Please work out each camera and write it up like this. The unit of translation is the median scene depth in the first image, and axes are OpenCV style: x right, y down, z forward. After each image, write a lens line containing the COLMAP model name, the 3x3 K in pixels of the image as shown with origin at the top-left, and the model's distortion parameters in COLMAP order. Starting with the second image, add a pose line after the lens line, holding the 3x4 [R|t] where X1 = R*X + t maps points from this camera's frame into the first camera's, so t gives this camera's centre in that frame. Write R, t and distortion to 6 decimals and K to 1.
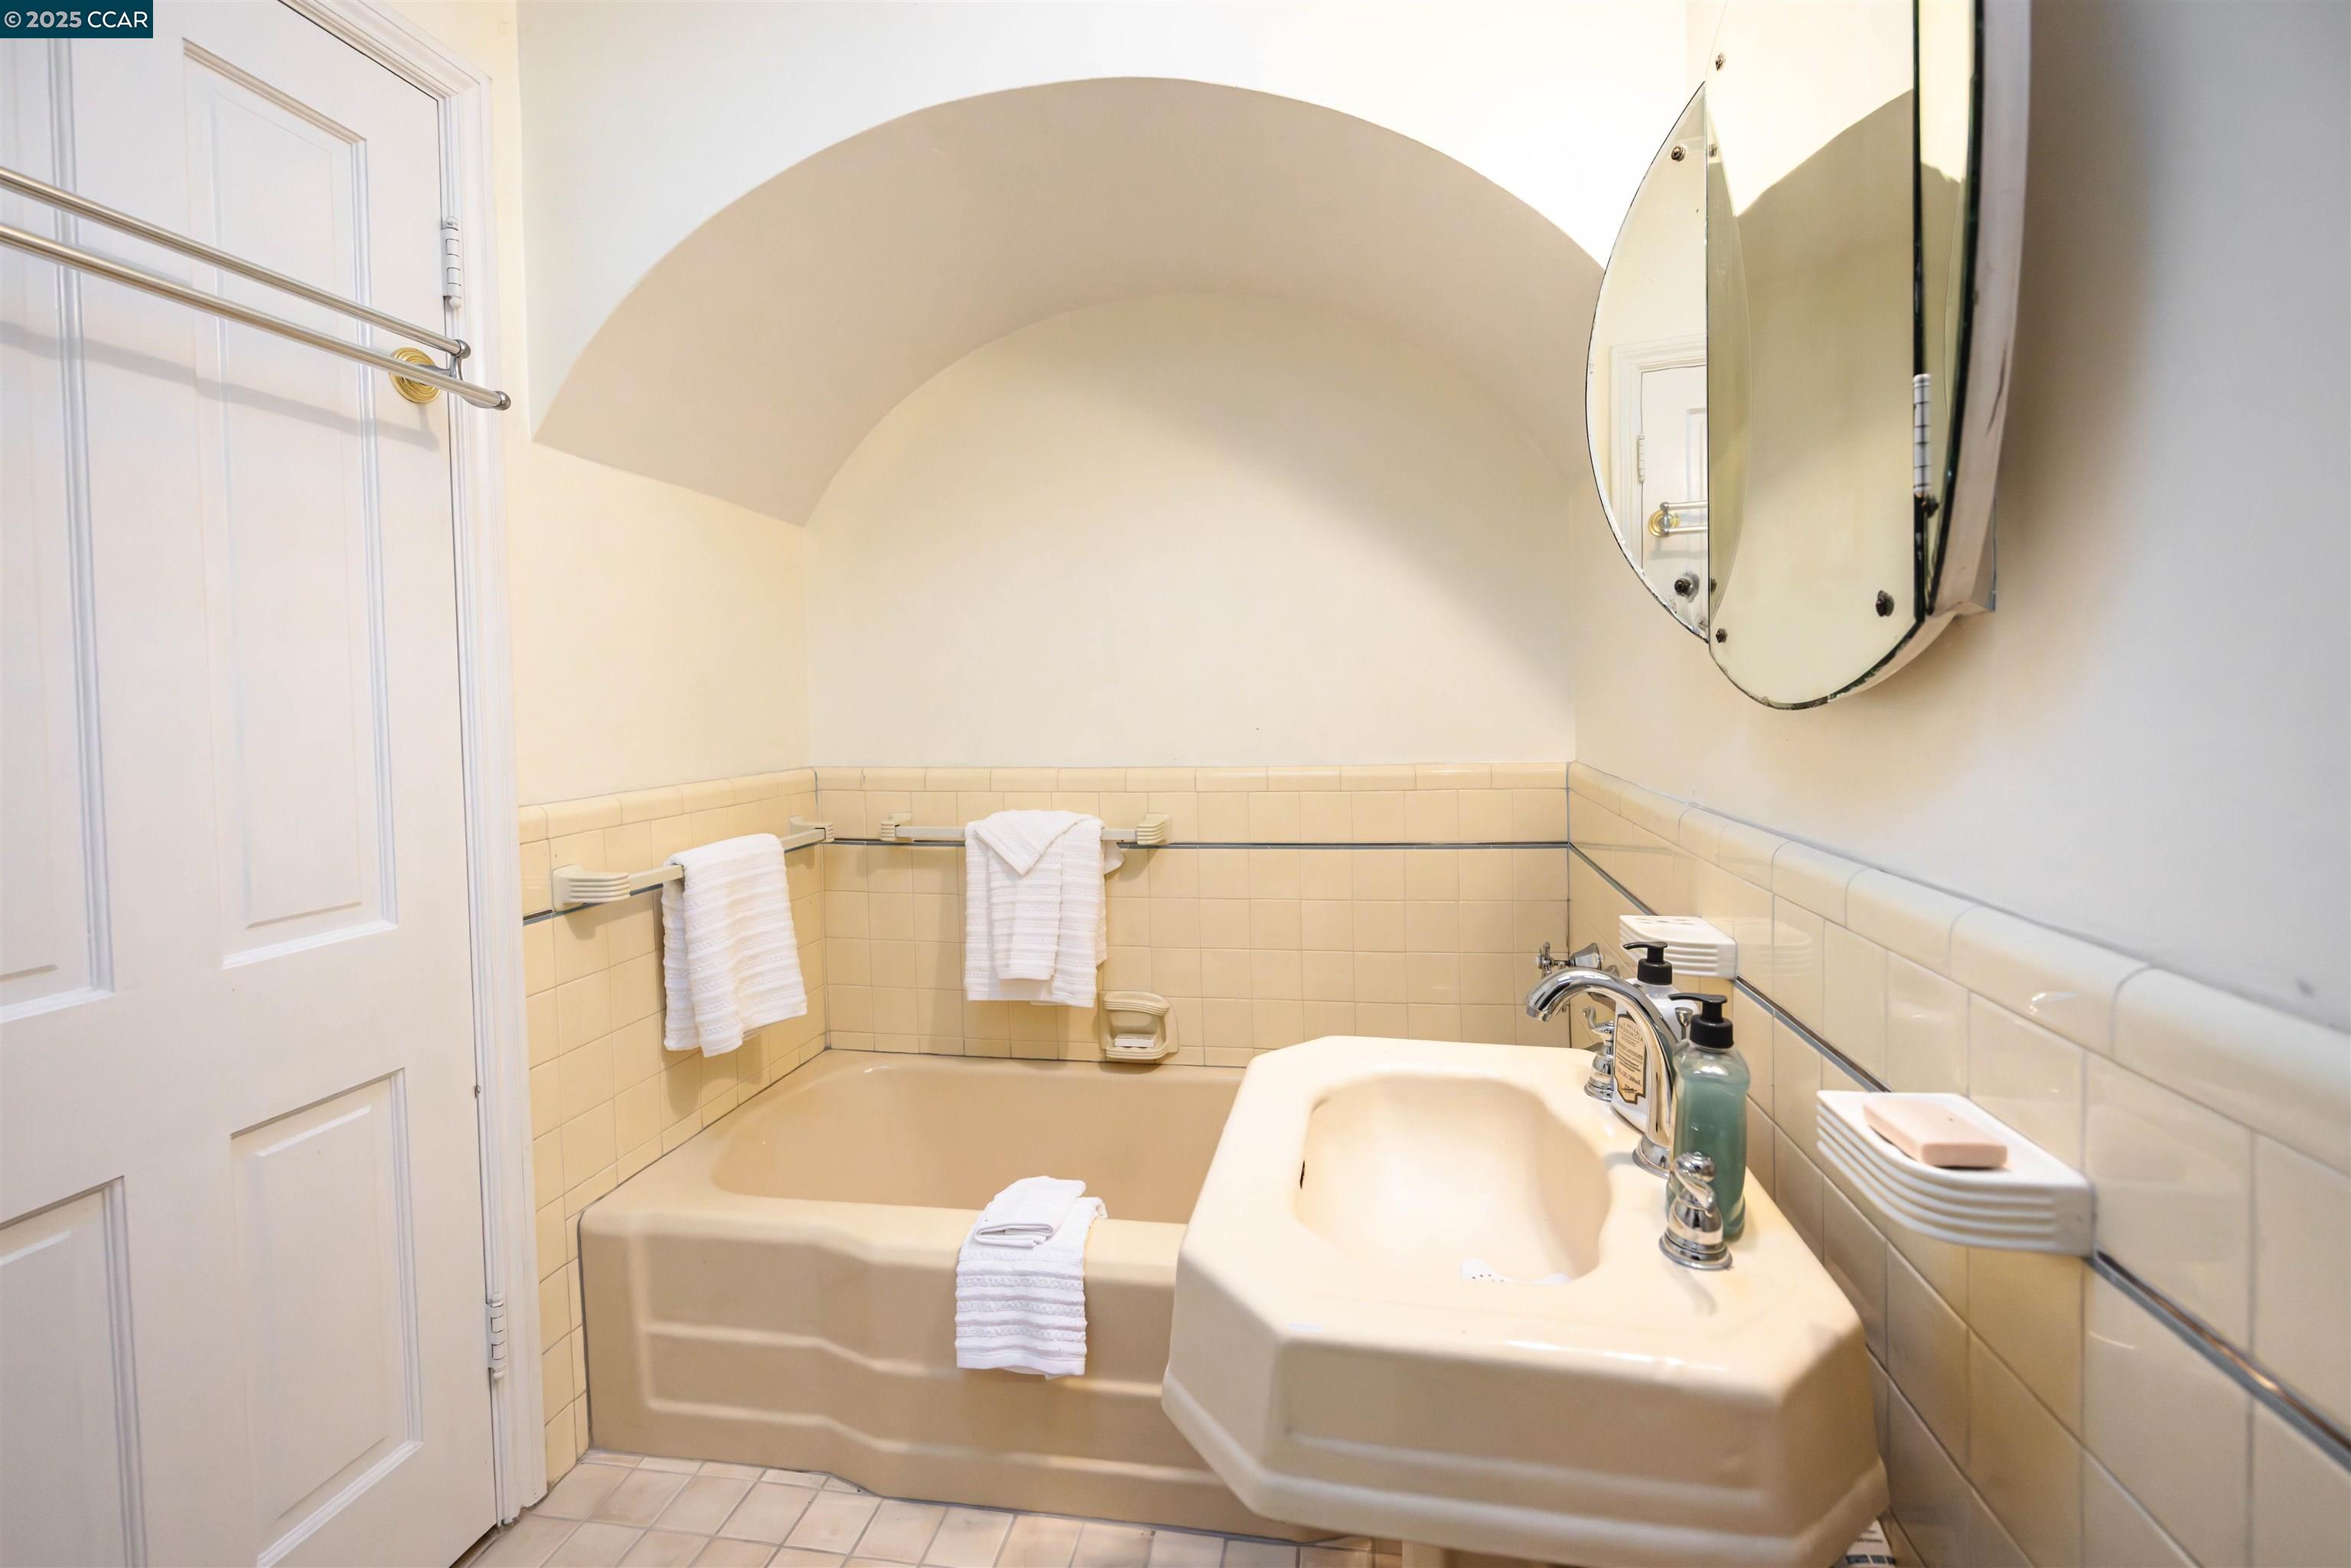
lens RADIAL K [[1031.5, 0, 1182.3], [0, 1031.5, 689.2], [0, 0, 1]] dist [0.000770, 0.000420]
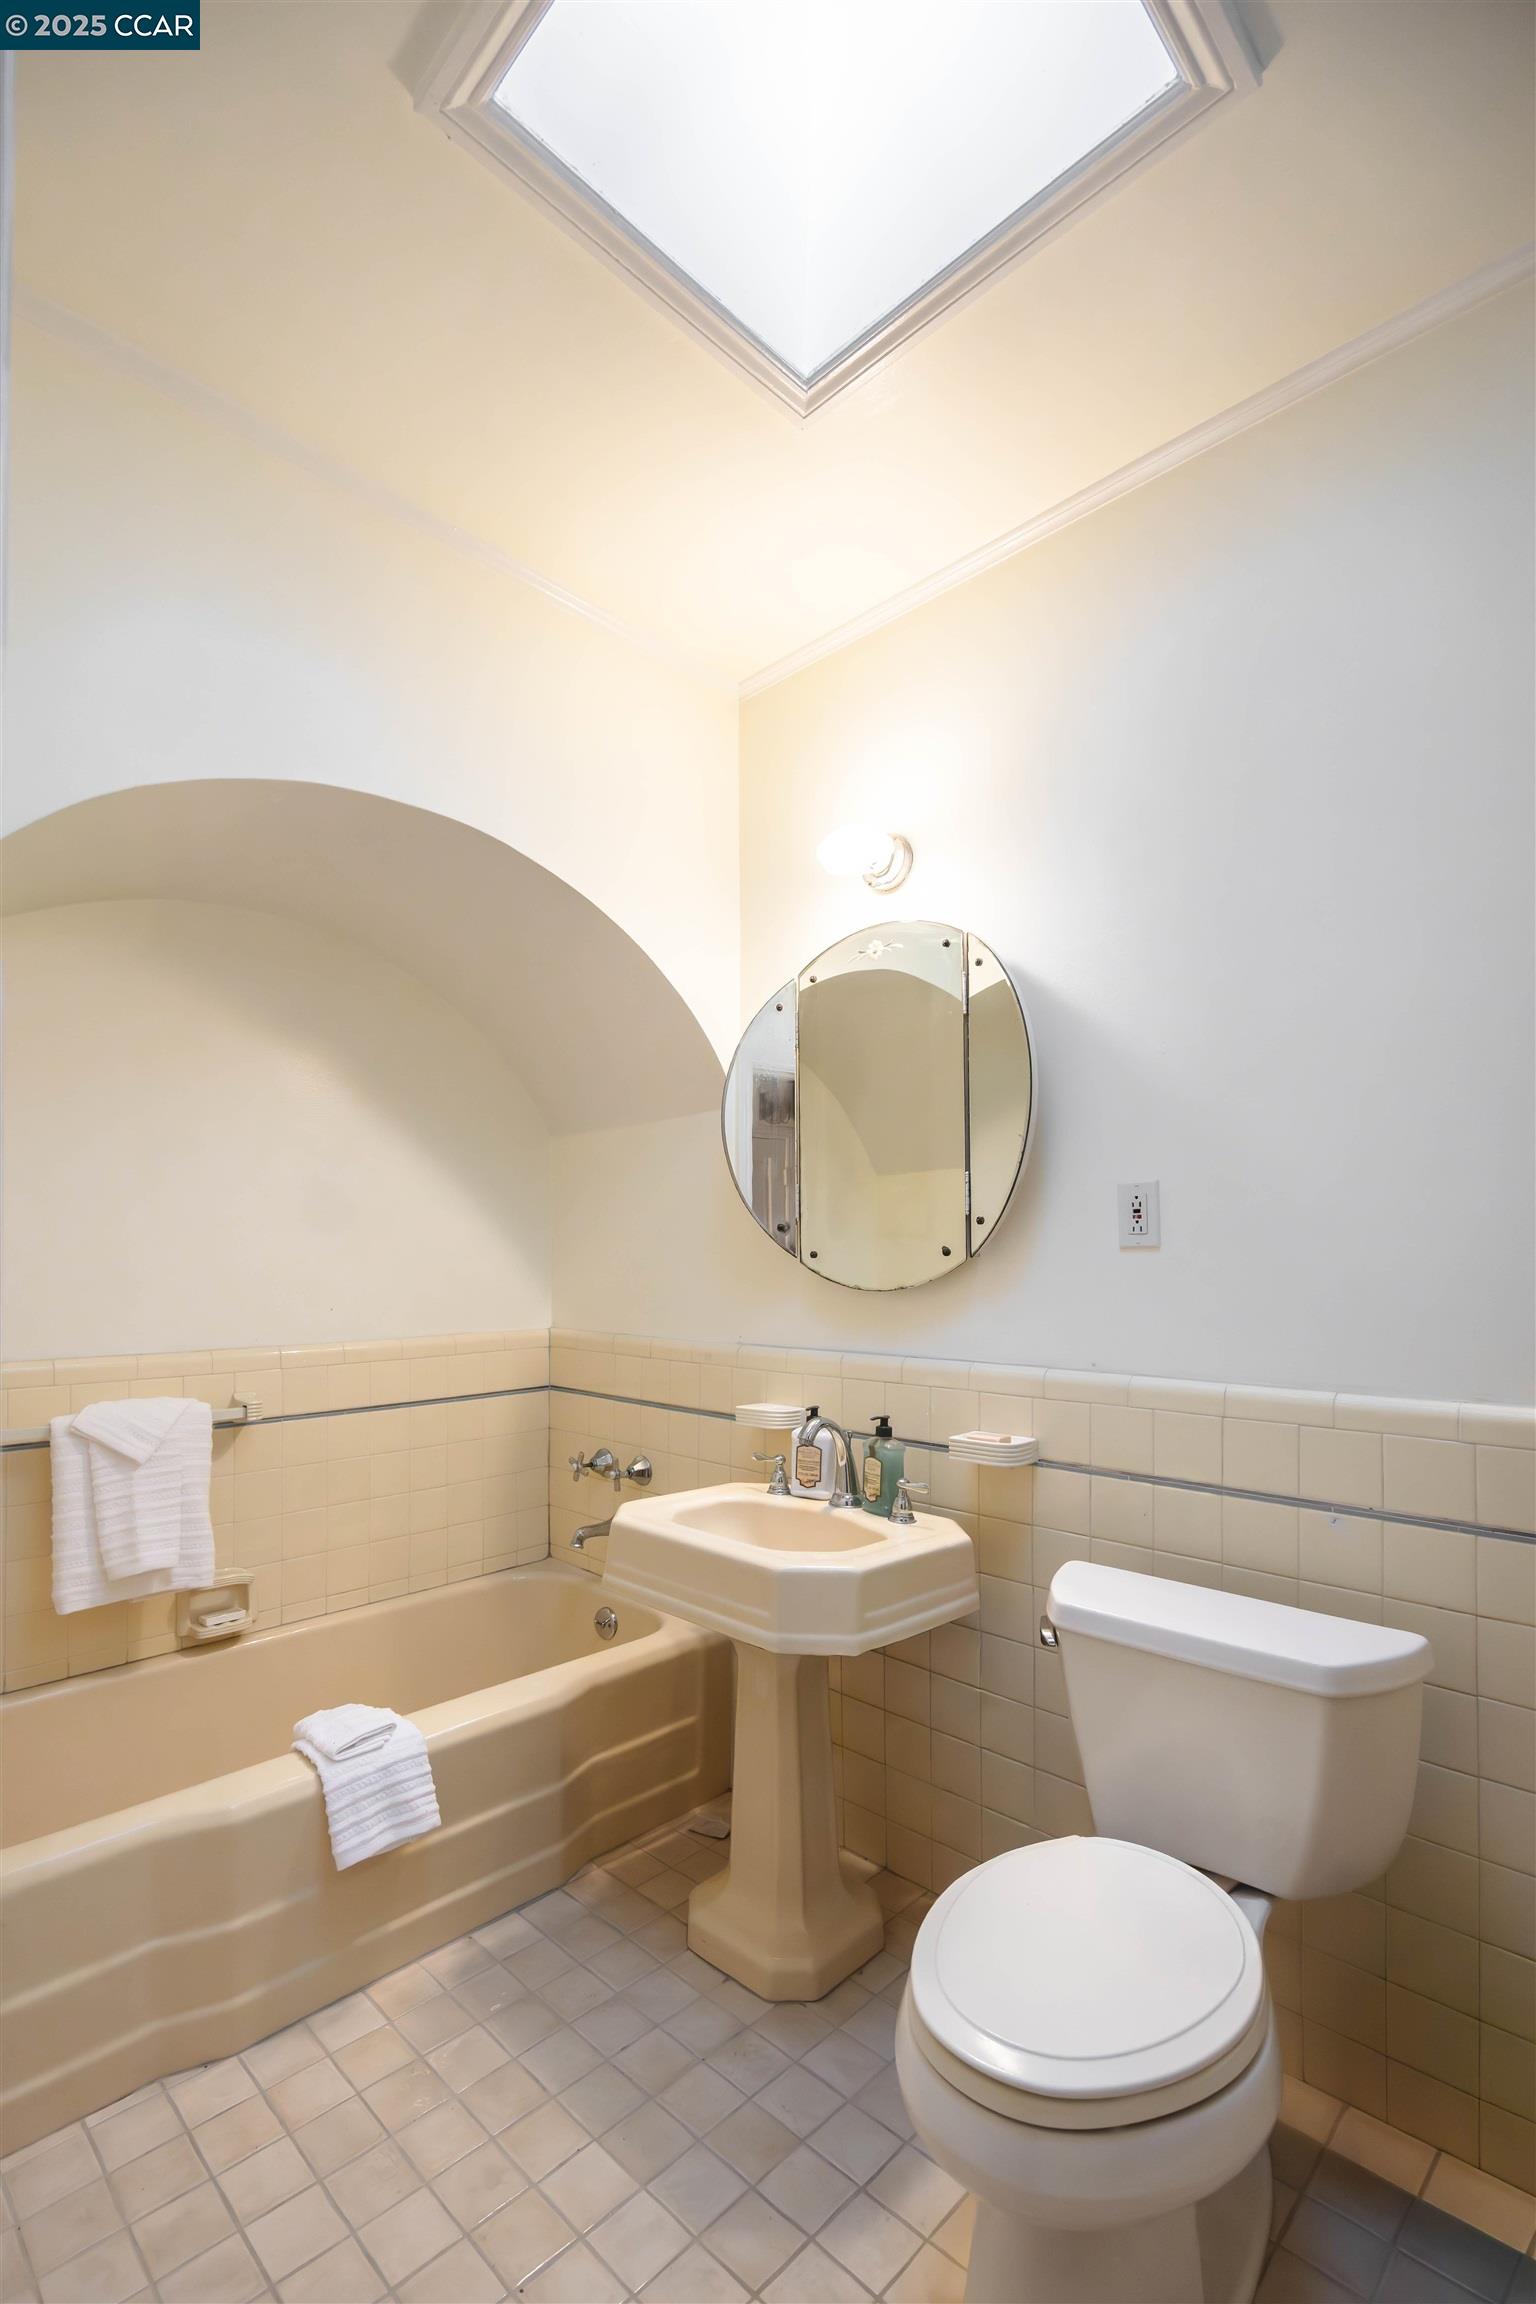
lens RADIAL K [[1010.9, 0, 768.0], [0, 1010.9, 1152.0], [0, 0, 1]] dist [0.000770, 0.000420]
pose [[0.584416, 0.100253, 0.805237, -0.626609], [-0.012900, 0.993361, -0.114312, -0.014983], [-0.811351, 0.056418, 0.581830, -0.066085]]
